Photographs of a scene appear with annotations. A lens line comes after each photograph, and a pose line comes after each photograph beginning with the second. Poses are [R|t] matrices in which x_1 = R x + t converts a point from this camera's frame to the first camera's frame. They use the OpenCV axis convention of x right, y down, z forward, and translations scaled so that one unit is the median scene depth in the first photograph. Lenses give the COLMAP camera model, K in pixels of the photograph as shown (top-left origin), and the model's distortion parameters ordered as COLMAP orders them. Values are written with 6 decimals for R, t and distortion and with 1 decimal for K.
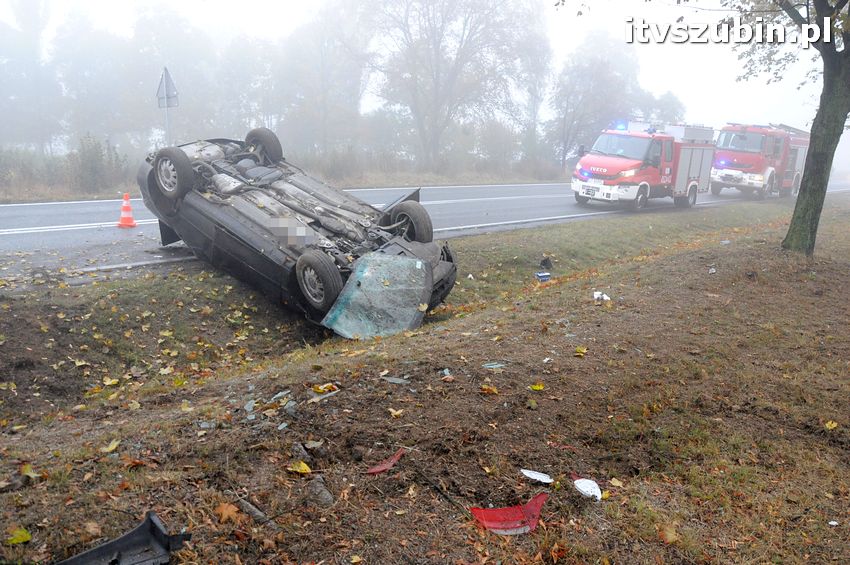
lens RADIAL K [[679.3, 0, 425.0], [0, 679.3, 282.5], [0, 0, 1]] dist [-0.156562, 0.132742]
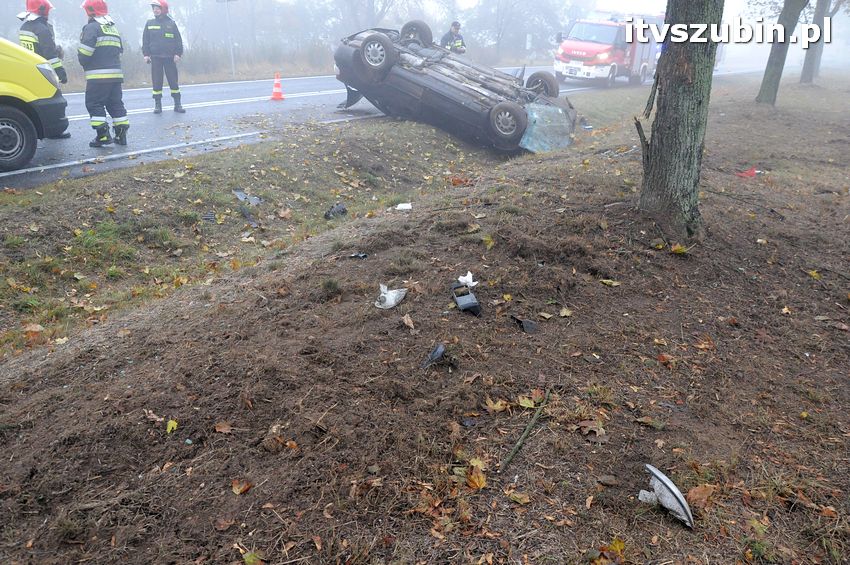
lens RADIAL K [[679.3, 0, 425.0], [0, 679.3, 282.5], [0, 0, 1]] dist [-0.156562, 0.132742]
pose [[0.987663, -0.064801, 0.142558, -0.527796], [0.041937, 0.986563, 0.157907, 0.101279], [-0.150875, -0.149980, 0.977109, -0.496197]]
